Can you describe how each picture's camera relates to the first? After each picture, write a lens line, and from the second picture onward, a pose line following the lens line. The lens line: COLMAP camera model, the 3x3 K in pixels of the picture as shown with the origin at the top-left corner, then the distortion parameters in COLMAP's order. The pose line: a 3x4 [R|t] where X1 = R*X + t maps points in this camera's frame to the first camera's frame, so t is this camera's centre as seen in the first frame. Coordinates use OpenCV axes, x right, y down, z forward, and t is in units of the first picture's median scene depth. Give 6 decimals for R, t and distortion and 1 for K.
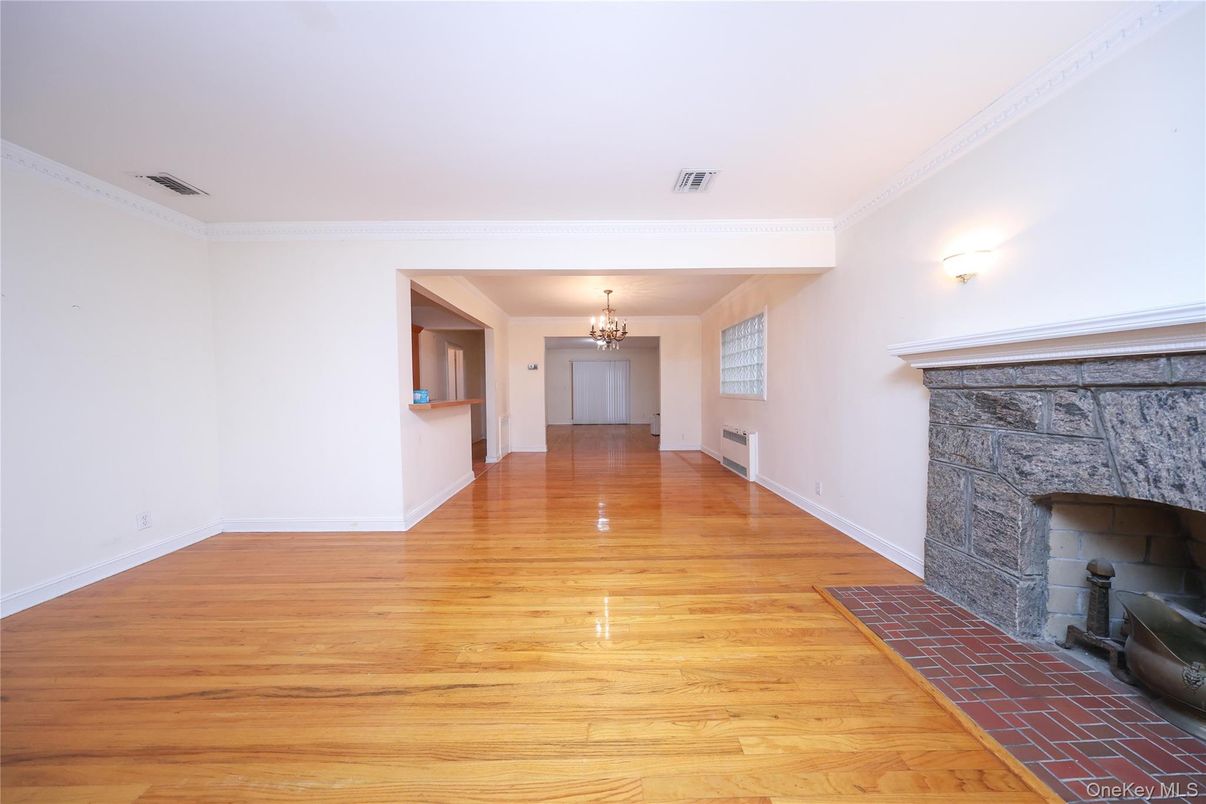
lens RADIAL K [[346.6, 0, 603.0], [0, 346.6, 402.0], [0, 0, 1]] dist [0.000074, 0.000003]
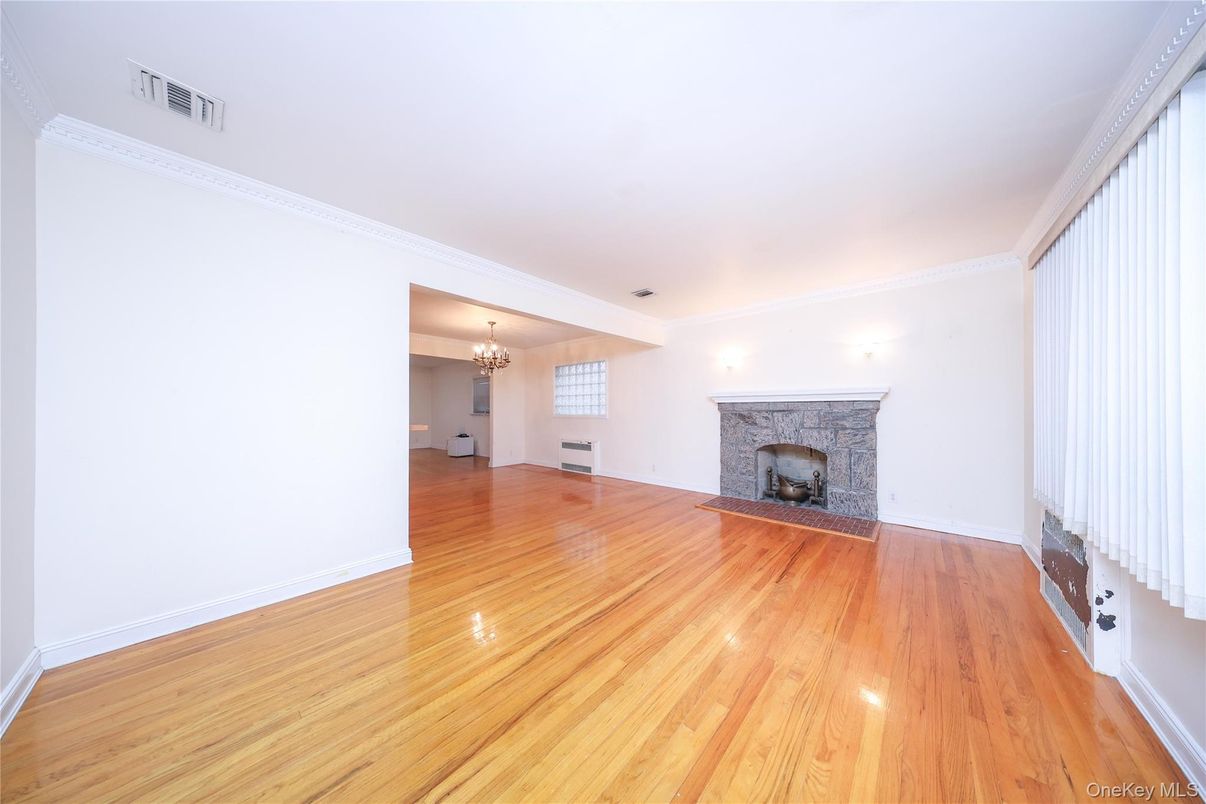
lens RADIAL K [[353.7, 0, 603.3], [0, 353.7, 407.8], [0, 0, 1]] dist [-0.000027, -0.000002]
pose [[0.676624, 0.011472, 0.736239, -1.442837], [0.022952, 0.999064, -0.036661, 0.008455], [-0.735971, 0.041704, 0.675728, -0.052064]]
